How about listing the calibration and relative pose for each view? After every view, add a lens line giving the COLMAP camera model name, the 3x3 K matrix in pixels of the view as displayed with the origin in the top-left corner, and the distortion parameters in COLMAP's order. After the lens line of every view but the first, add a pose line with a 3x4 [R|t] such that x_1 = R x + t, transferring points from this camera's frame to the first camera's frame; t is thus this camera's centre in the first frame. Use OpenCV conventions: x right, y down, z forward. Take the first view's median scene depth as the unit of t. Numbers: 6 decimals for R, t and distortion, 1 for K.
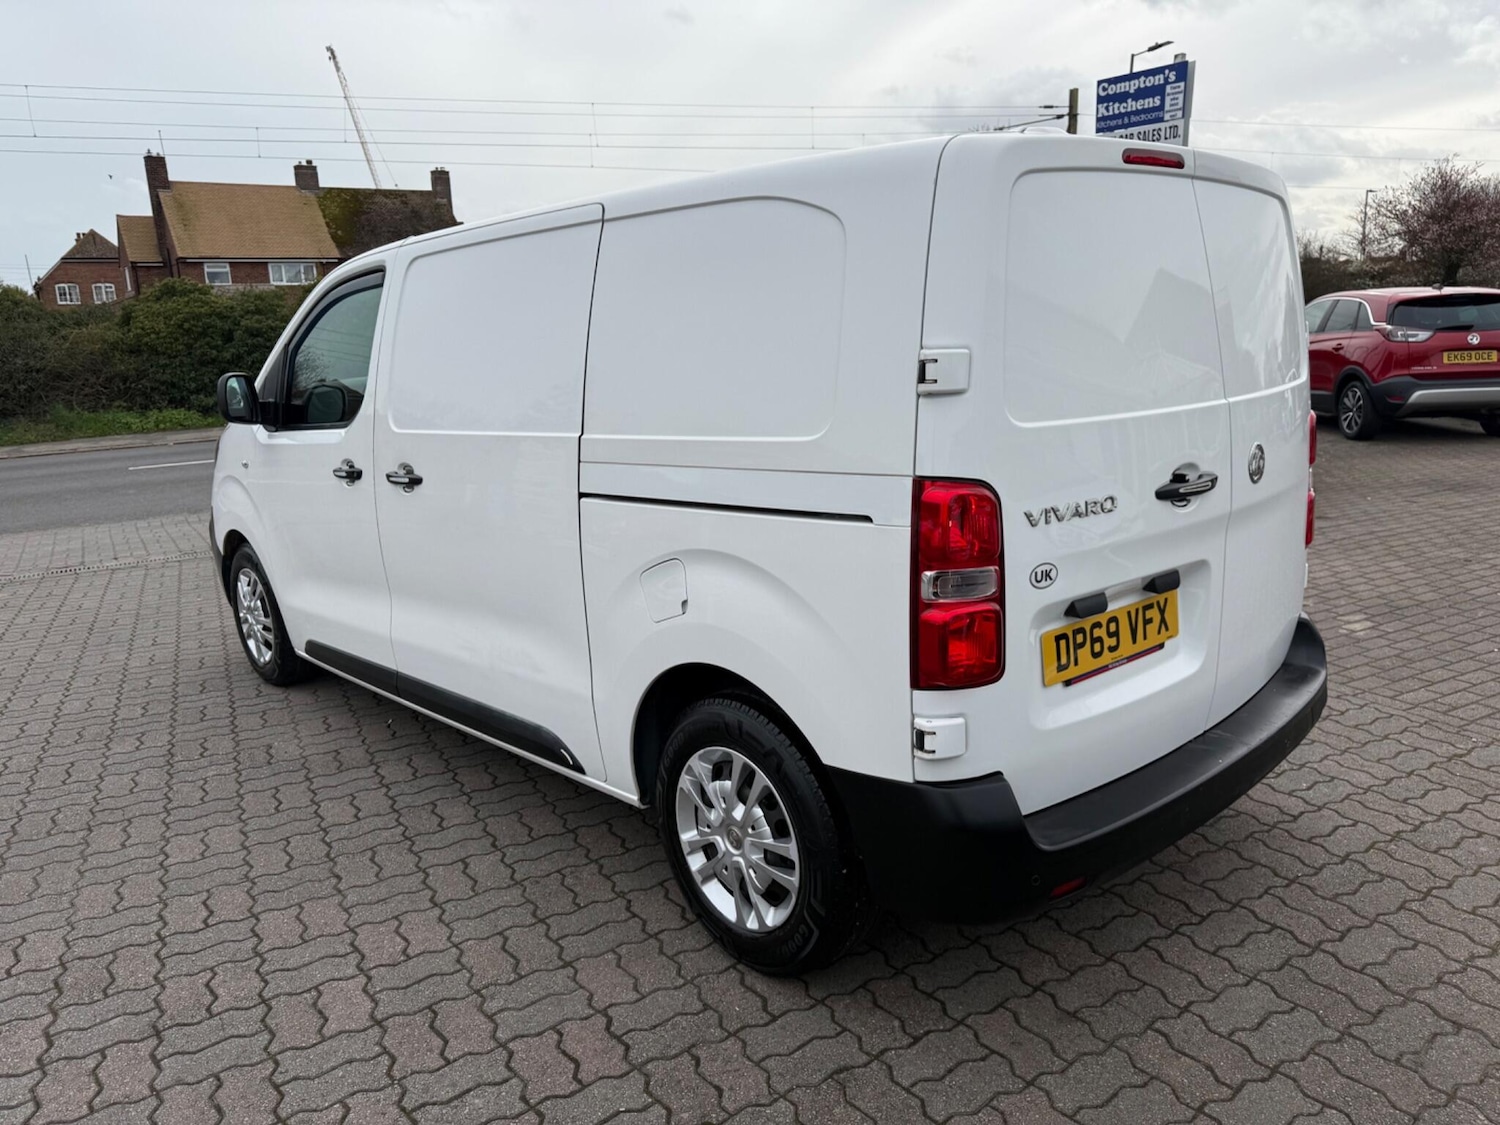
lens RADIAL K [[1059.3, 0, 758.3], [0, 1059.3, 554.8], [0, 0, 1]] dist [0.008297, -0.006673]
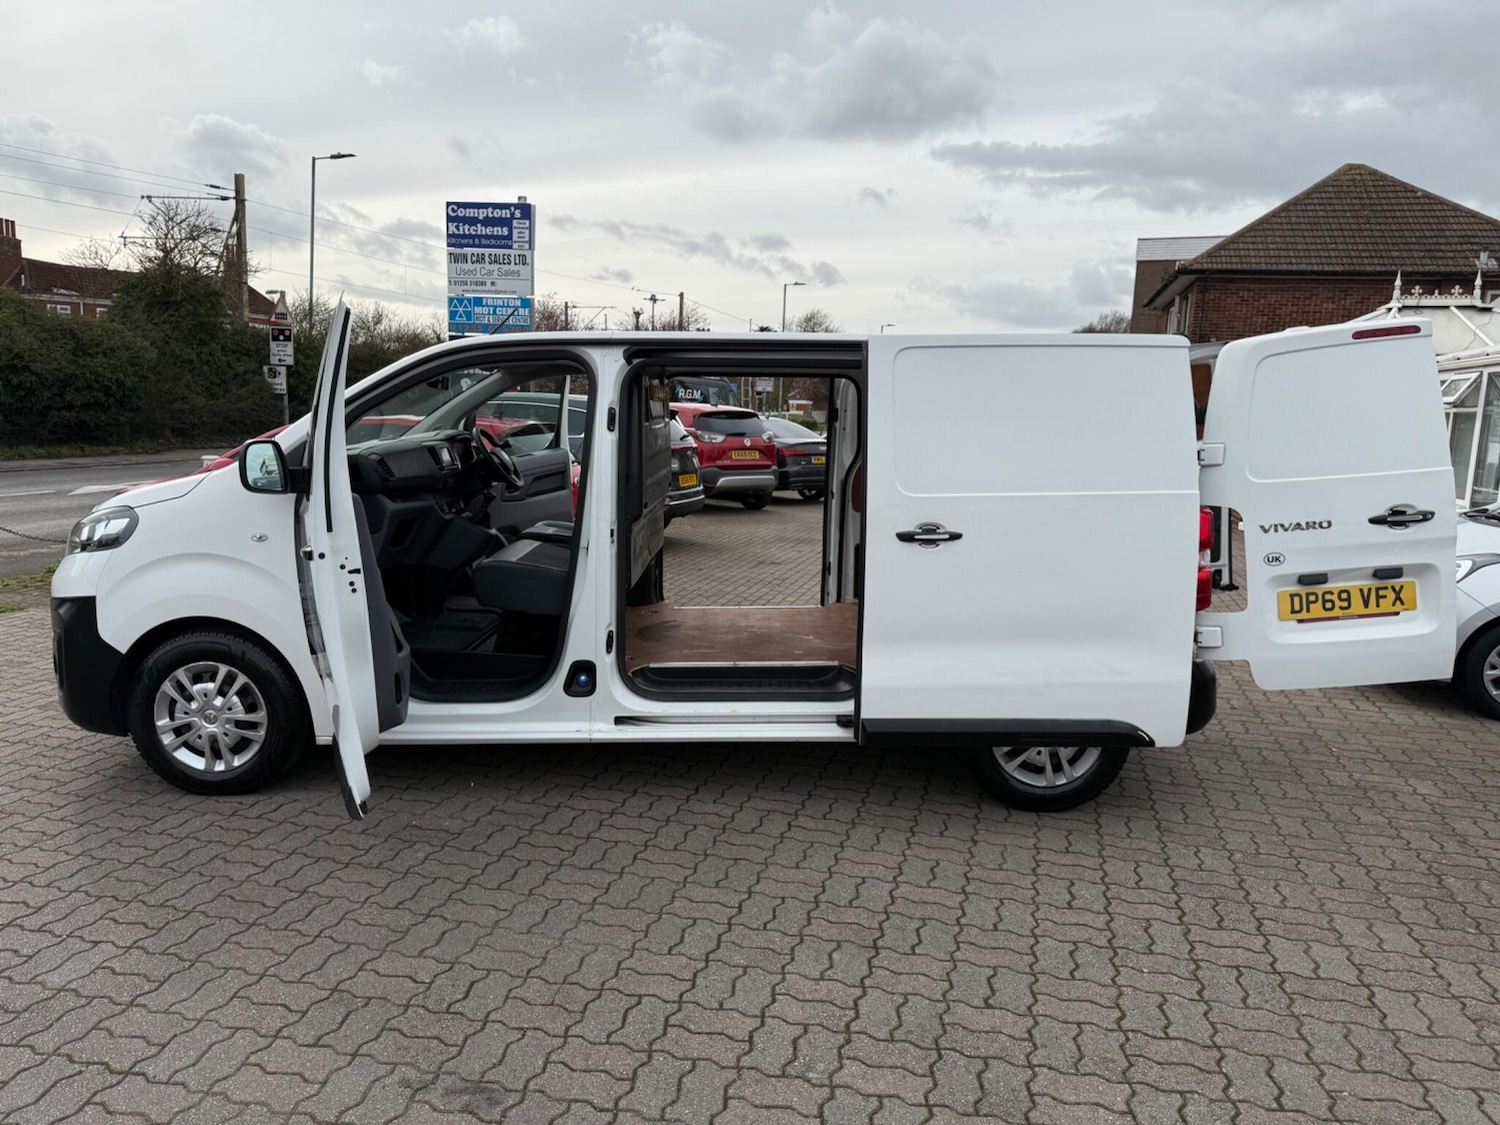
lens RADIAL K [[1059.3, 0, 758.3], [0, 1059.3, 554.8], [0, 0, 1]] dist [0.008297, -0.006673]
pose [[0.670829, -0.042165, 0.740412, -1.470780], [0.103407, 0.993947, -0.037086, 0.005589], [-0.734367, 0.101443, 0.671129, 0.196605]]
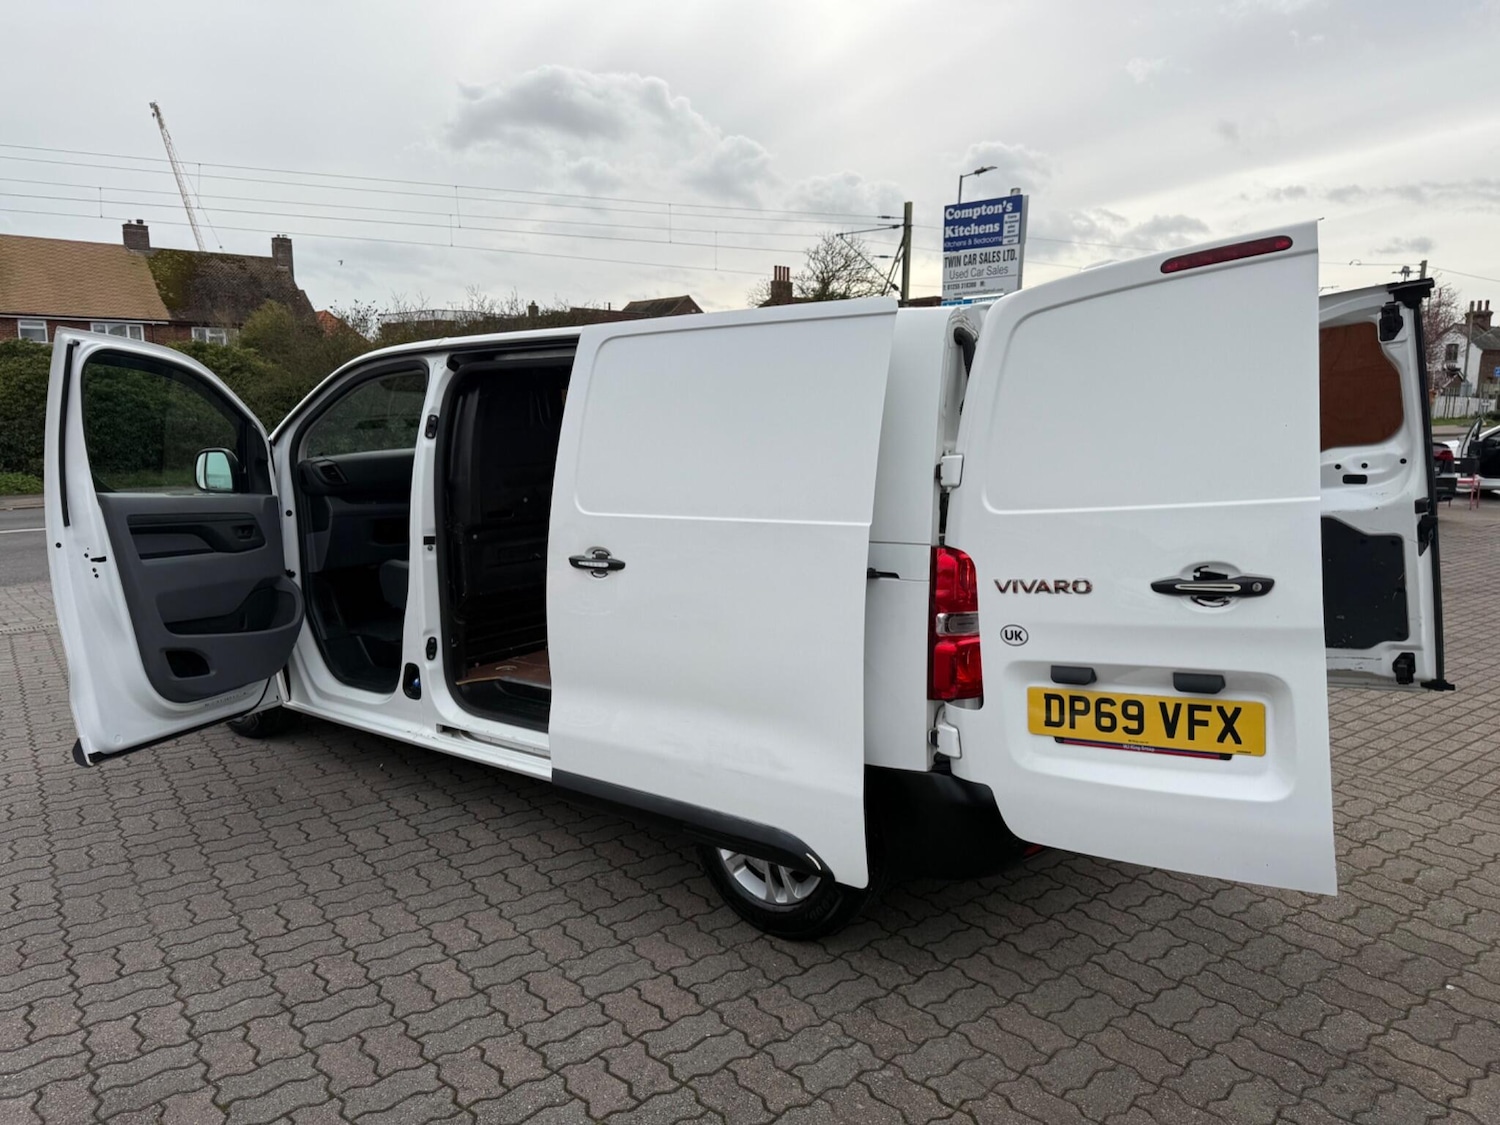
lens RADIAL K [[1048.4, 0, 751.0], [0, 1048.4, 566.0], [0, 0, 1]] dist [0.045719, -0.058137]
pose [[0.988739, 0.012933, 0.149087, -0.219877], [-0.003532, 0.997998, -0.063146, 0.030167], [-0.149605, 0.061908, 0.986806, -0.240458]]
